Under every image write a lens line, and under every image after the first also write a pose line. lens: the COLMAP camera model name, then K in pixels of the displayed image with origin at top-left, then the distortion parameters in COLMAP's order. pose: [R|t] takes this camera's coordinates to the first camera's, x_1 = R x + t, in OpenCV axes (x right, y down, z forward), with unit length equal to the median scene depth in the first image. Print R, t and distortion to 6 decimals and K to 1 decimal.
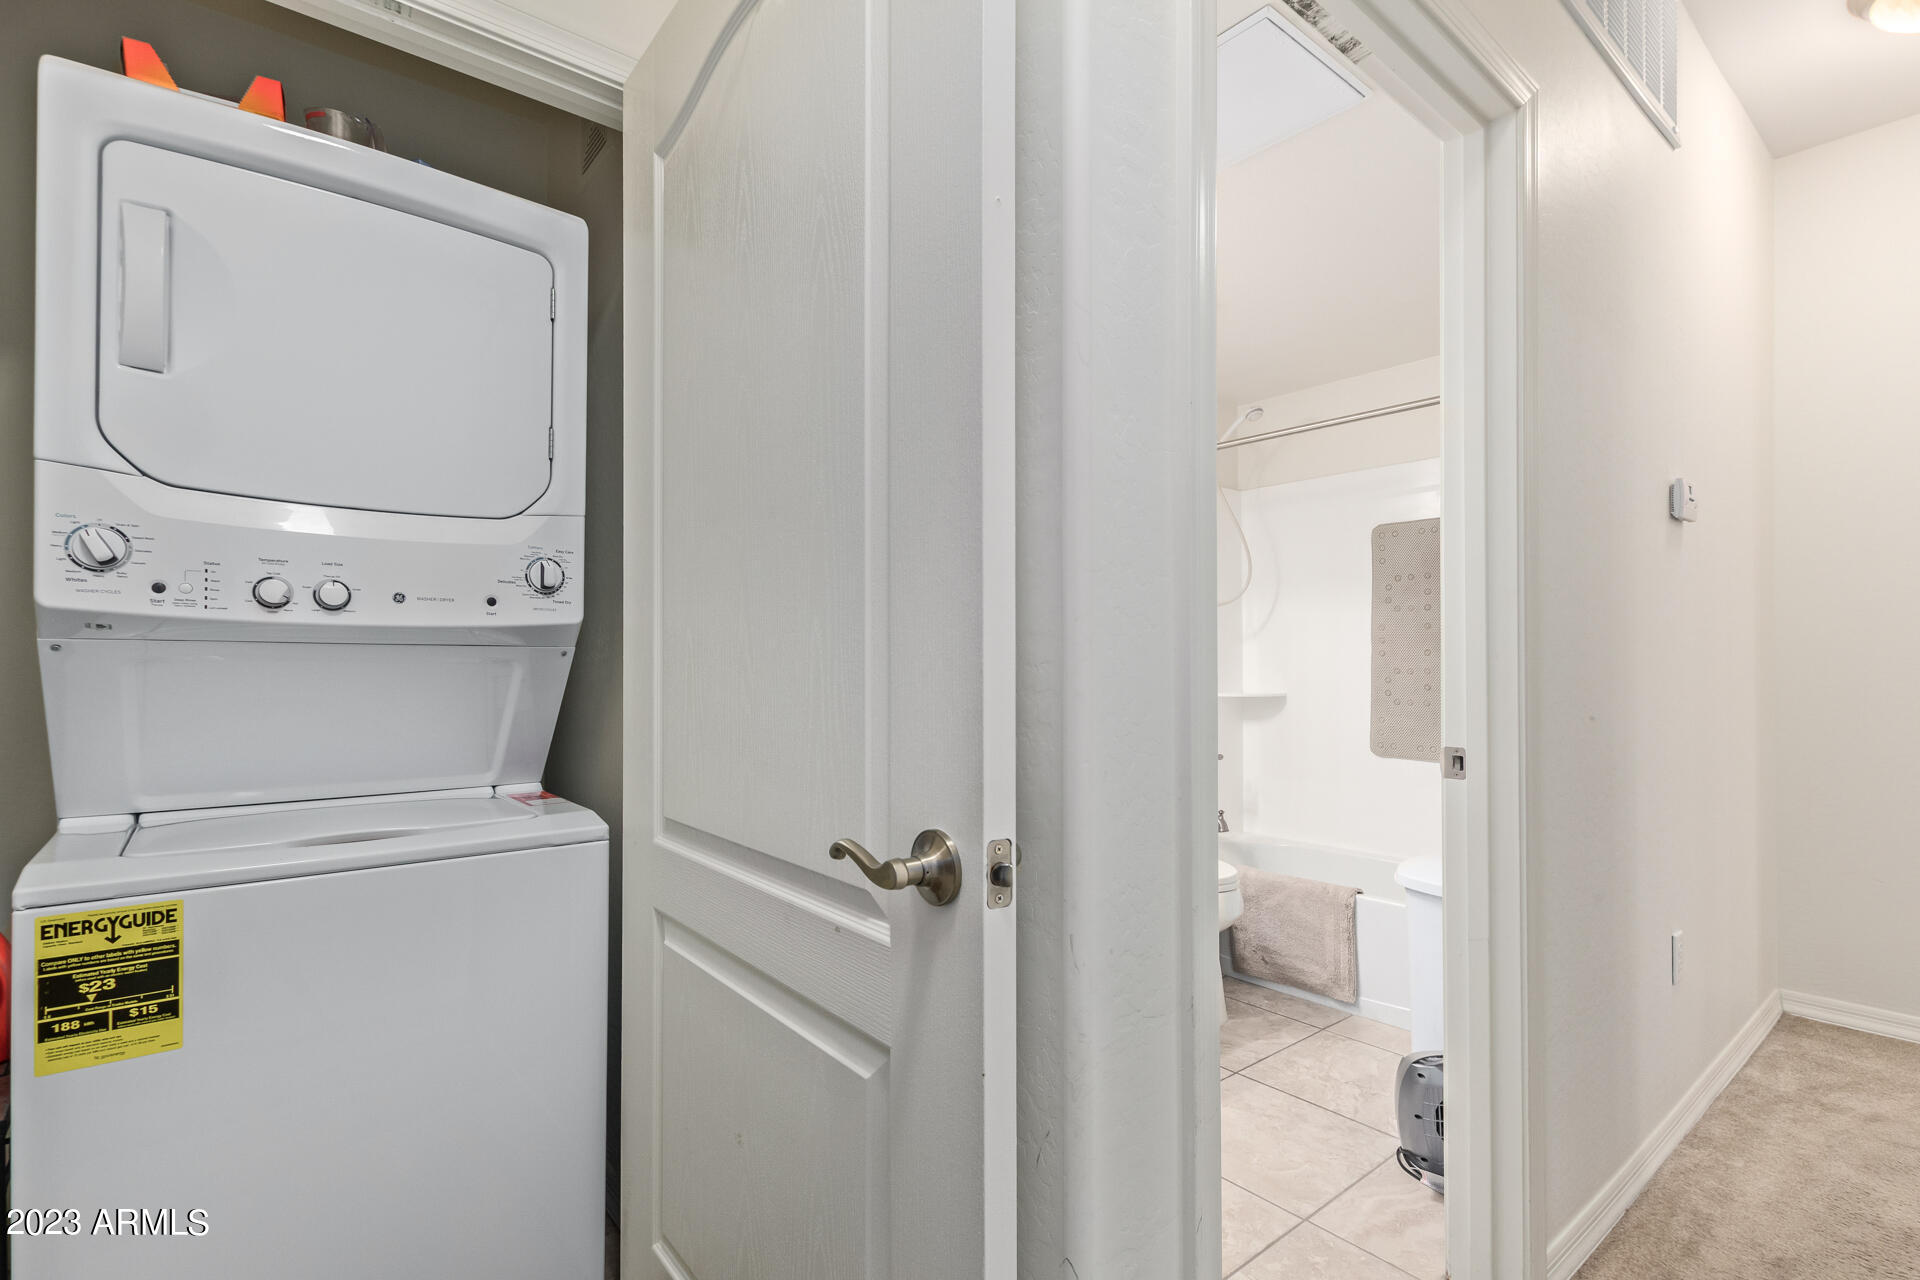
lens RADIAL K [[896.0, 0, 952.9], [0, 896.0, 654.5], [0, 0, 1]] dist [0.001811, -0.002111]
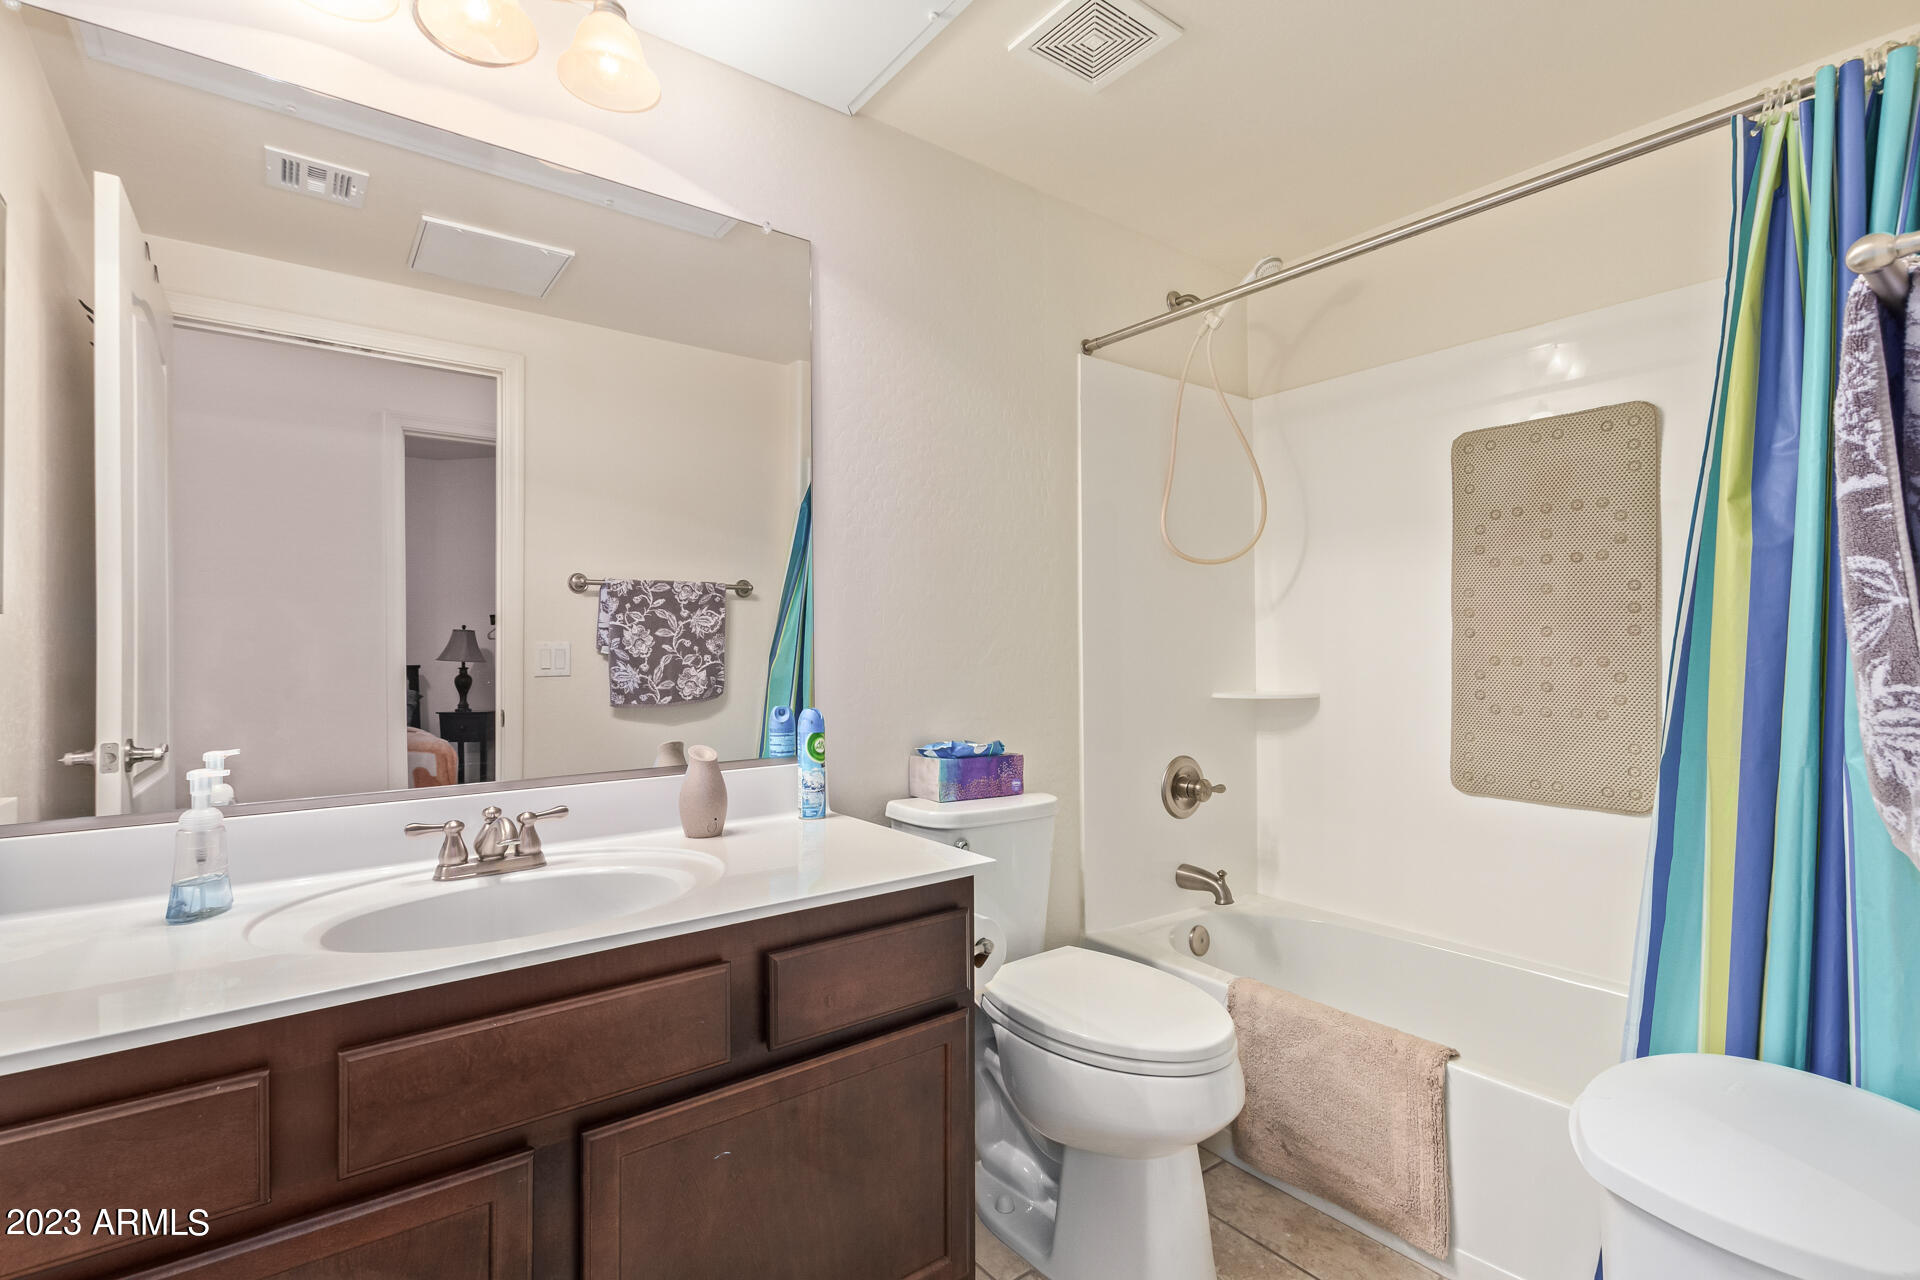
lens RADIAL K [[896.0, 0, 967.9], [0, 896.0, 645.5], [0, 0, 1]] dist [0.001811, -0.002111]
pose [[0.999878, -0.006850, -0.014051, 0.149394], [0.006985, 0.999930, 0.009600, -0.001099], [0.013984, -0.009697, 0.999855, 0.411212]]
